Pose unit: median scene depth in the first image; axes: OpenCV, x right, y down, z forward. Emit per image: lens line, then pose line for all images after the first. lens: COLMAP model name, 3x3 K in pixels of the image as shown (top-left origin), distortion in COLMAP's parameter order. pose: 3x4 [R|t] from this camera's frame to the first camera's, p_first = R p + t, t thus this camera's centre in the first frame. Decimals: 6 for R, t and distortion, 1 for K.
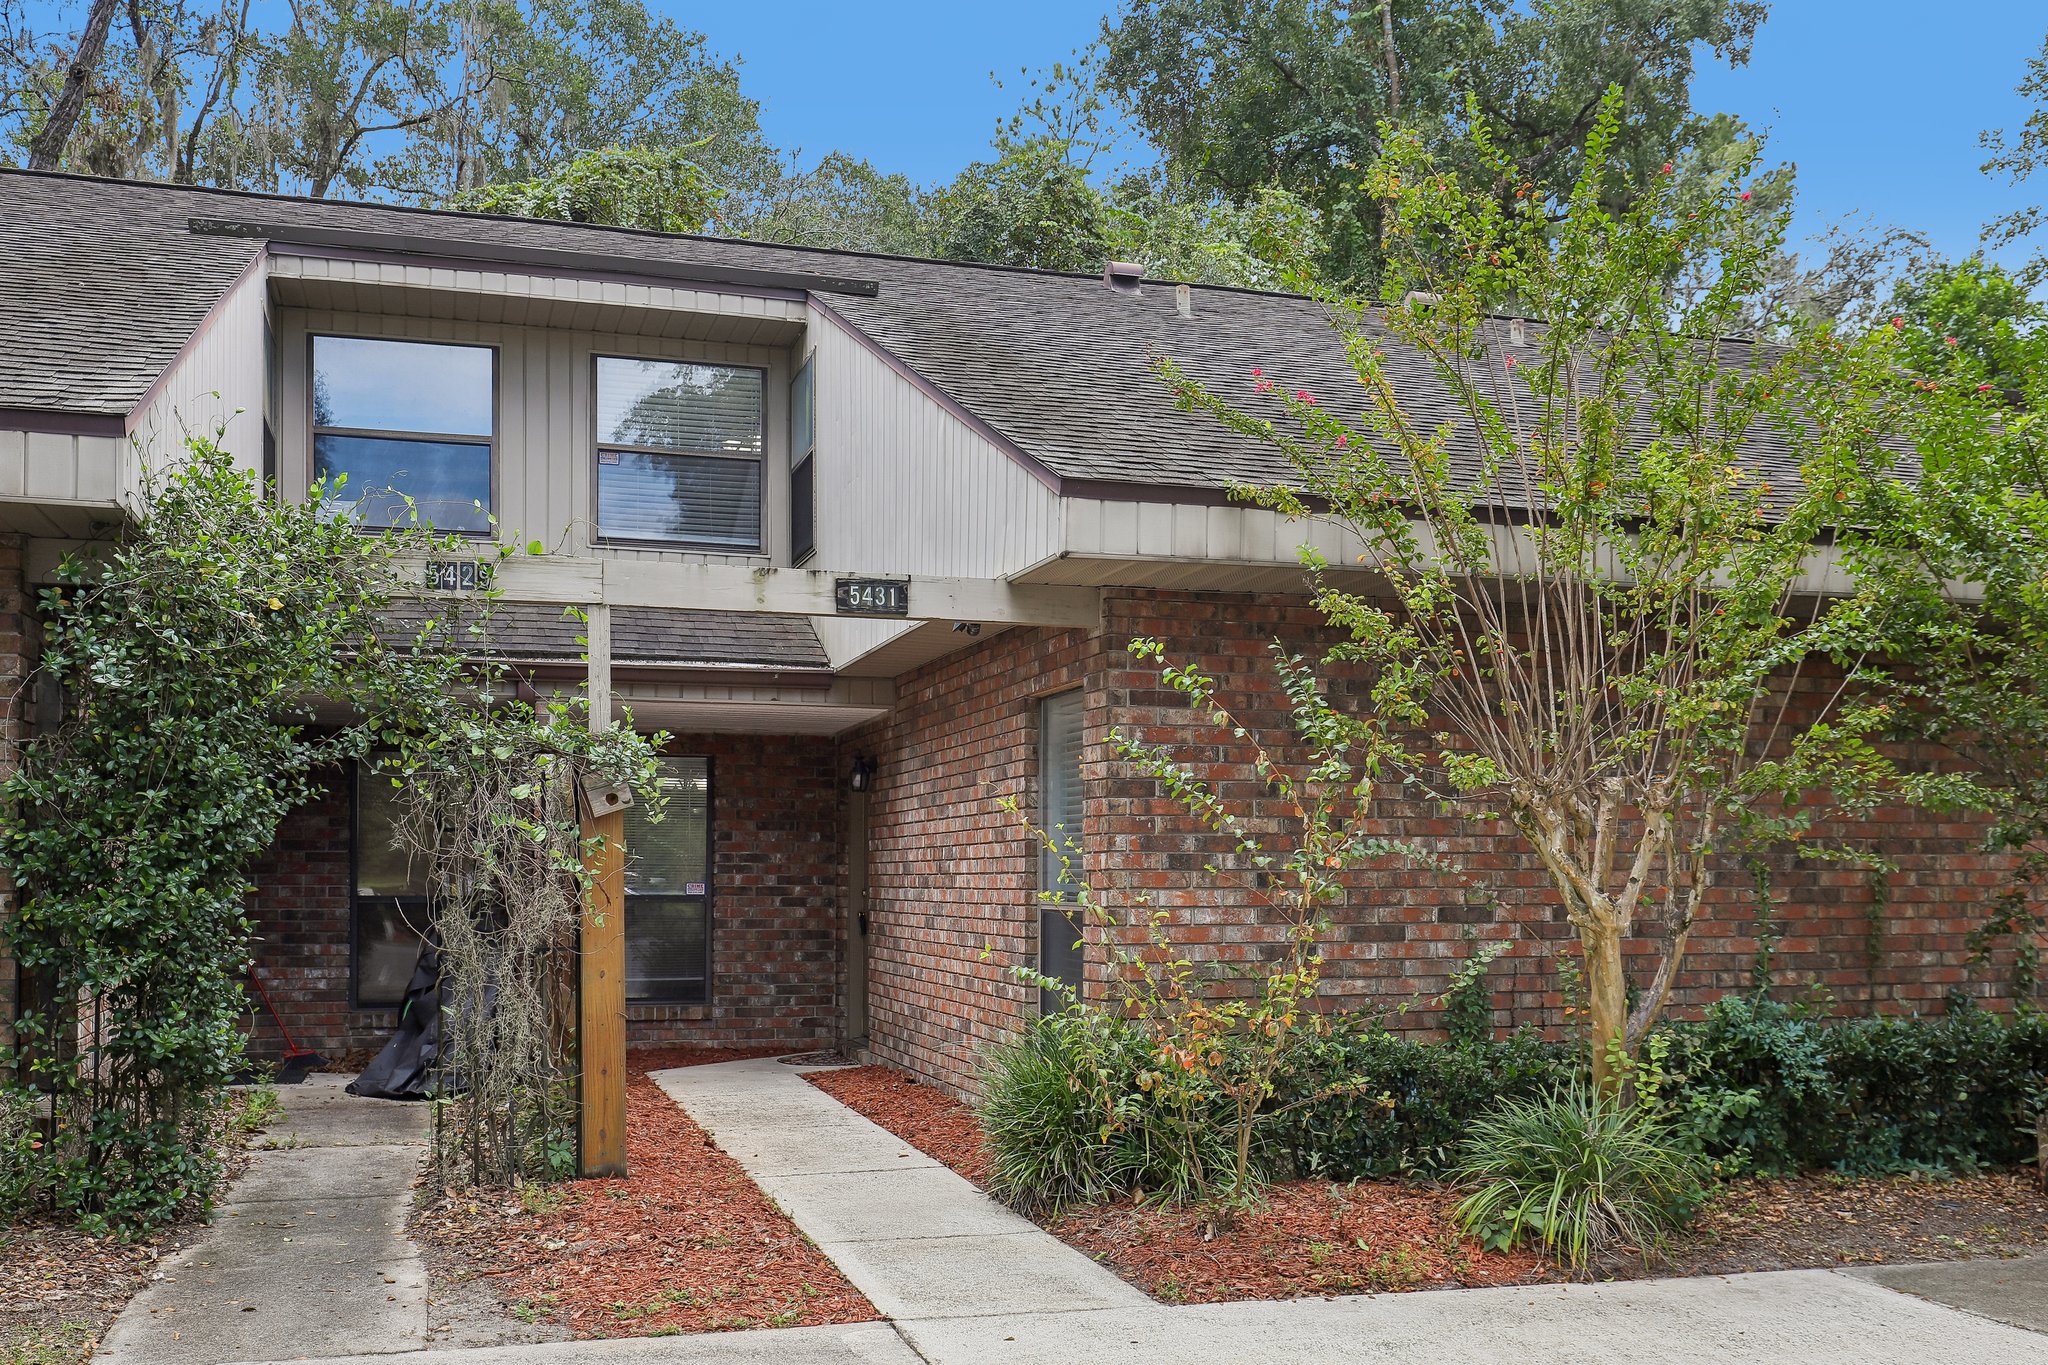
lens RADIAL K [[1899.6, 0, 1029.8], [0, 1899.6, 847.3], [0, 0, 1]] dist [0.001821, 0.001686]
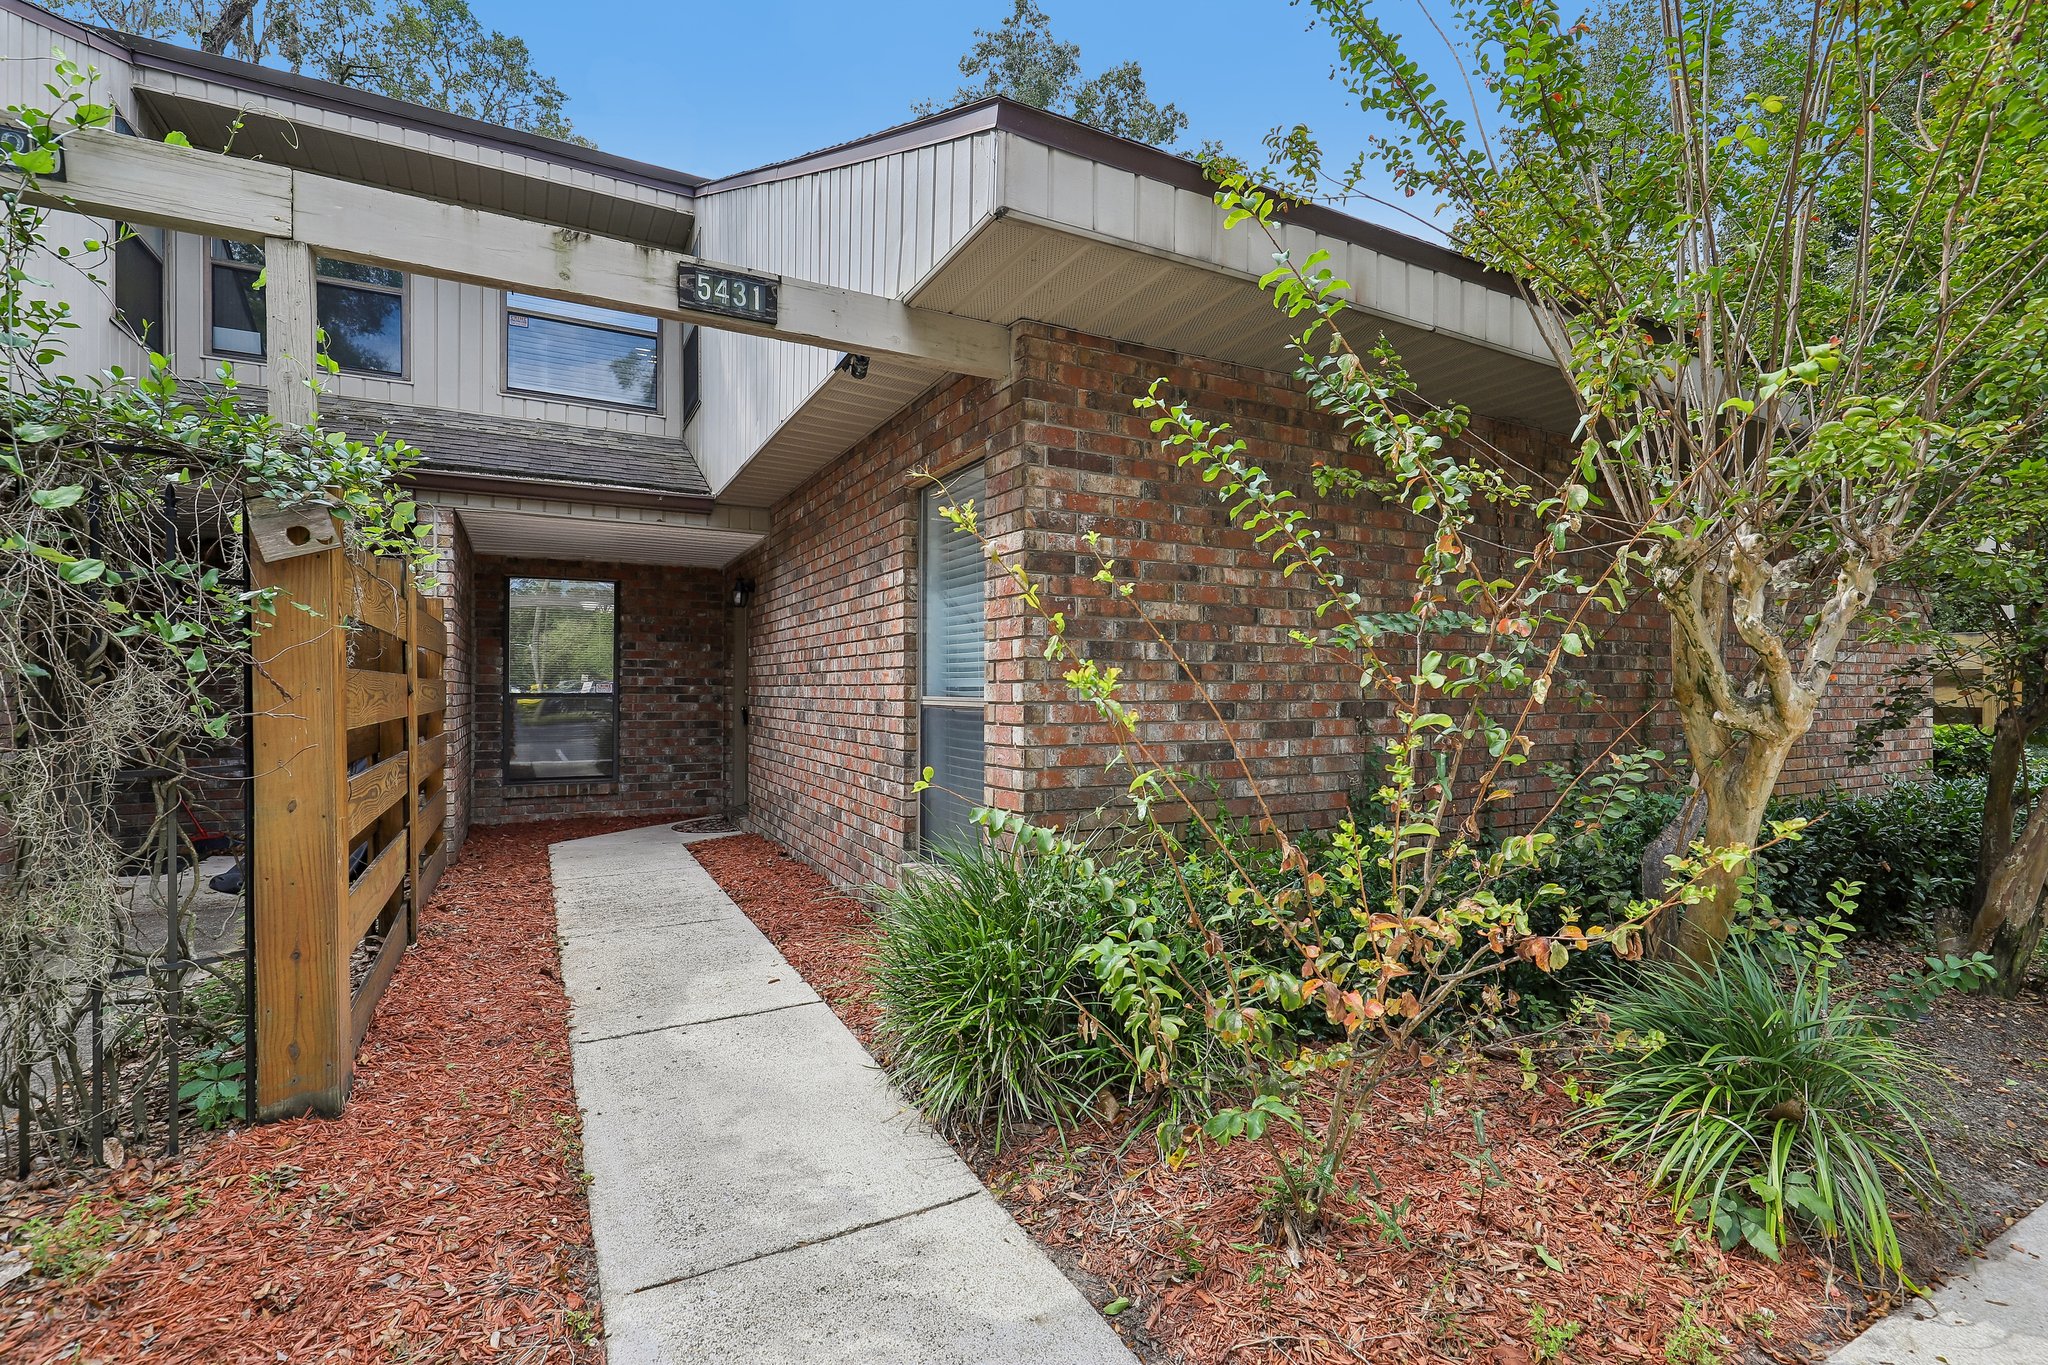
lens RADIAL K [[929.6, 0, 1033.1], [0, 929.6, 689.7], [0, 0, 1]] dist [0.001672, -0.000987]
pose [[0.980542, 0.001101, 0.196306, -0.028730], [-0.004667, 0.999832, 0.017703, 0.014847], [-0.196254, -0.018274, 0.980383, 0.479234]]
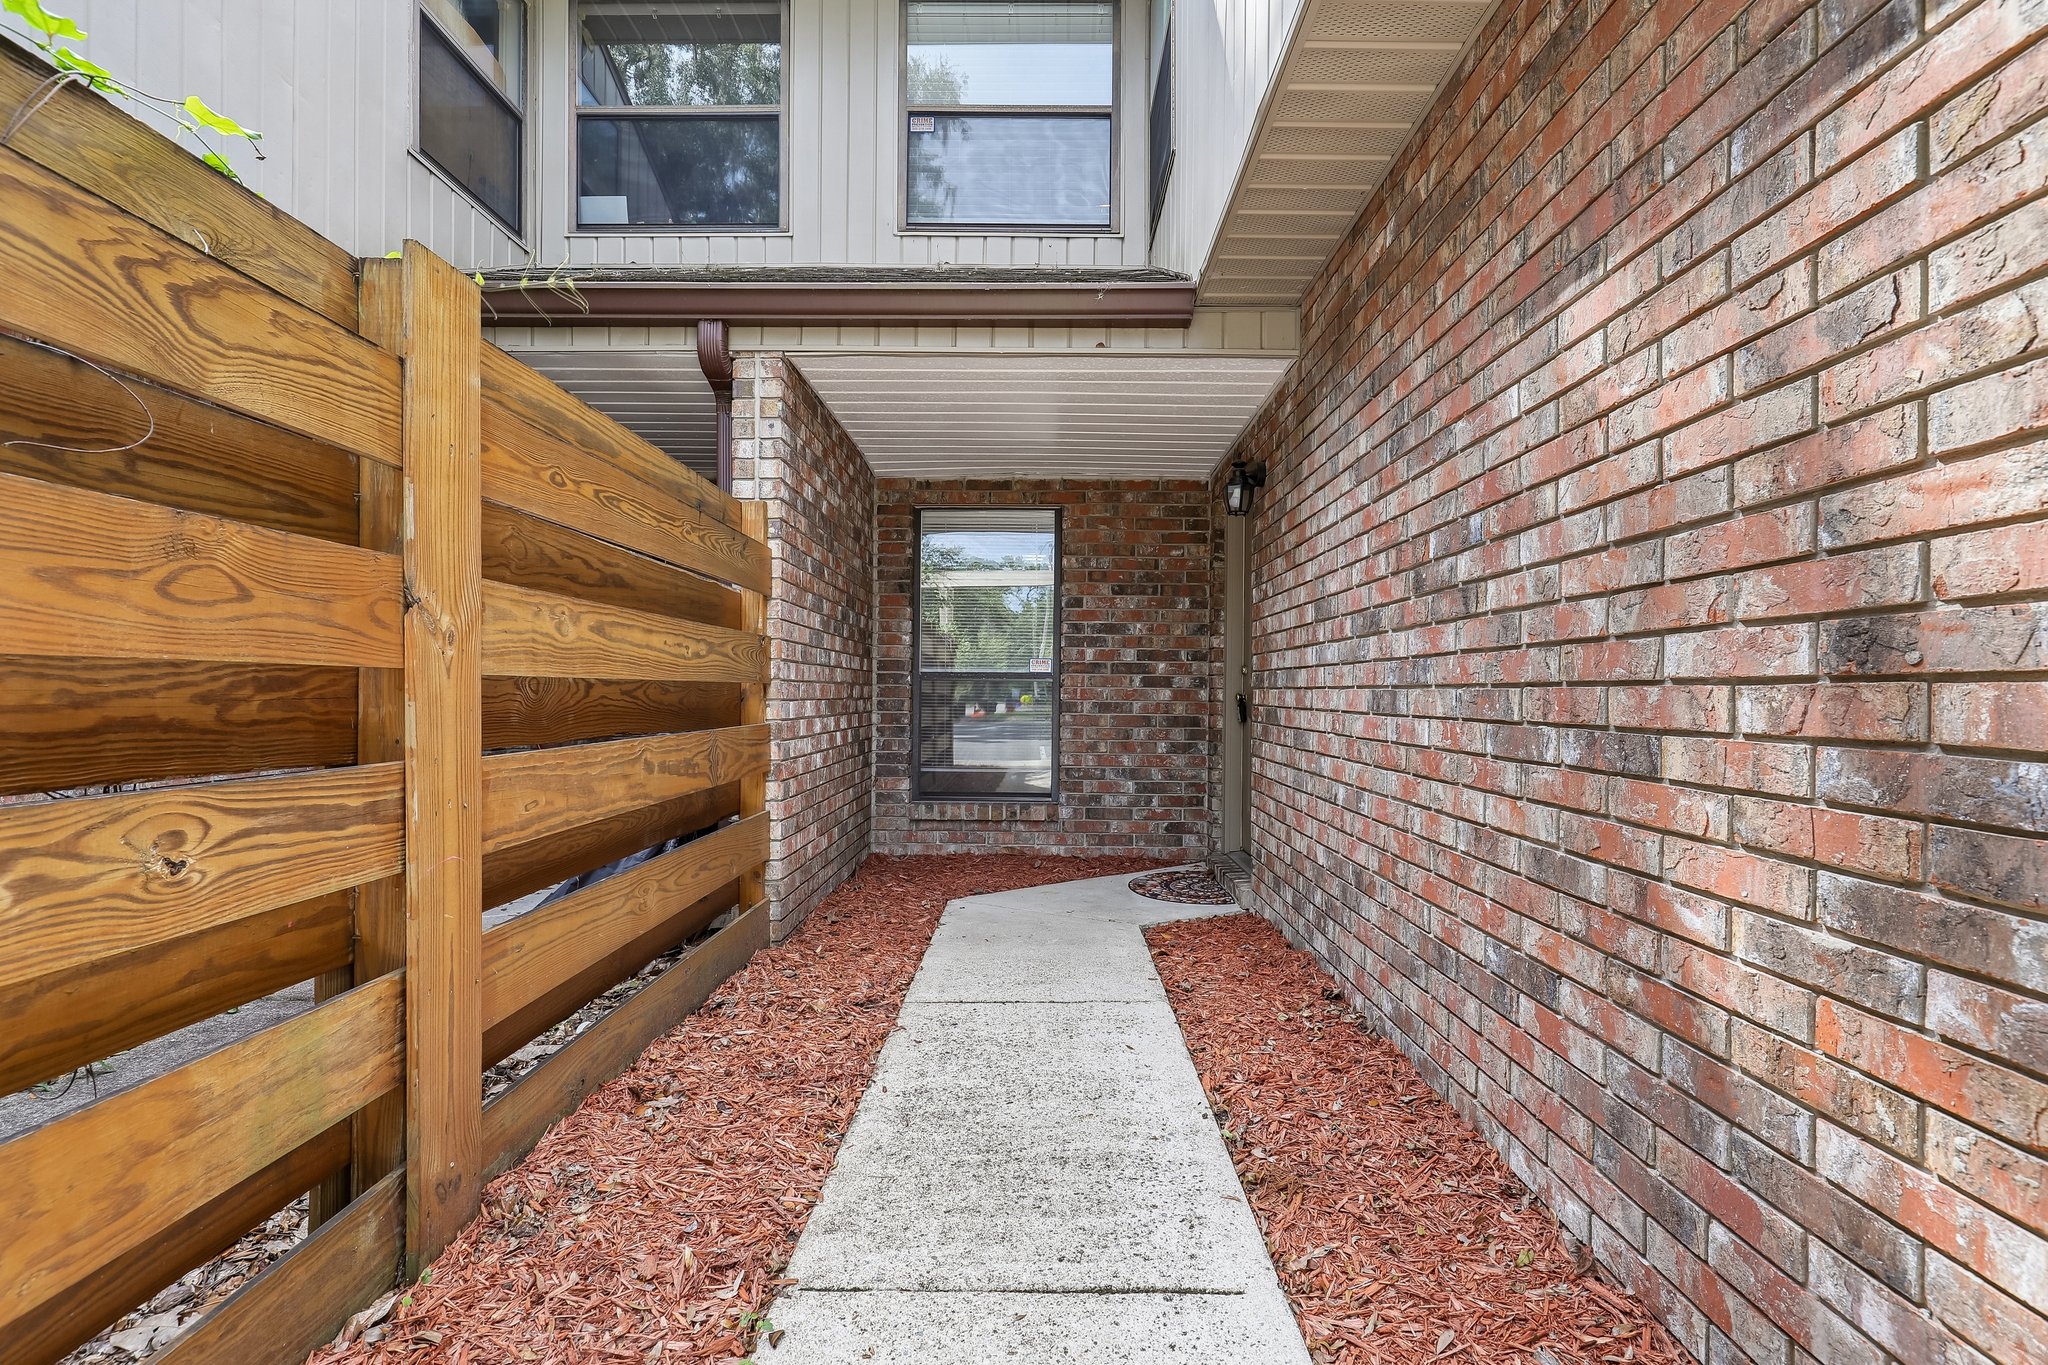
lens RADIAL K [[929.6, 0, 1033.1], [0, 929.6, 689.7], [0, 0, 1]] dist [0.001672, -0.000987]
pose [[0.953623, 0.005012, -0.300960, -0.074158], [-0.000798, 0.999900, 0.014123, 0.036556], [0.301001, -0.013228, 0.953532, 0.822027]]
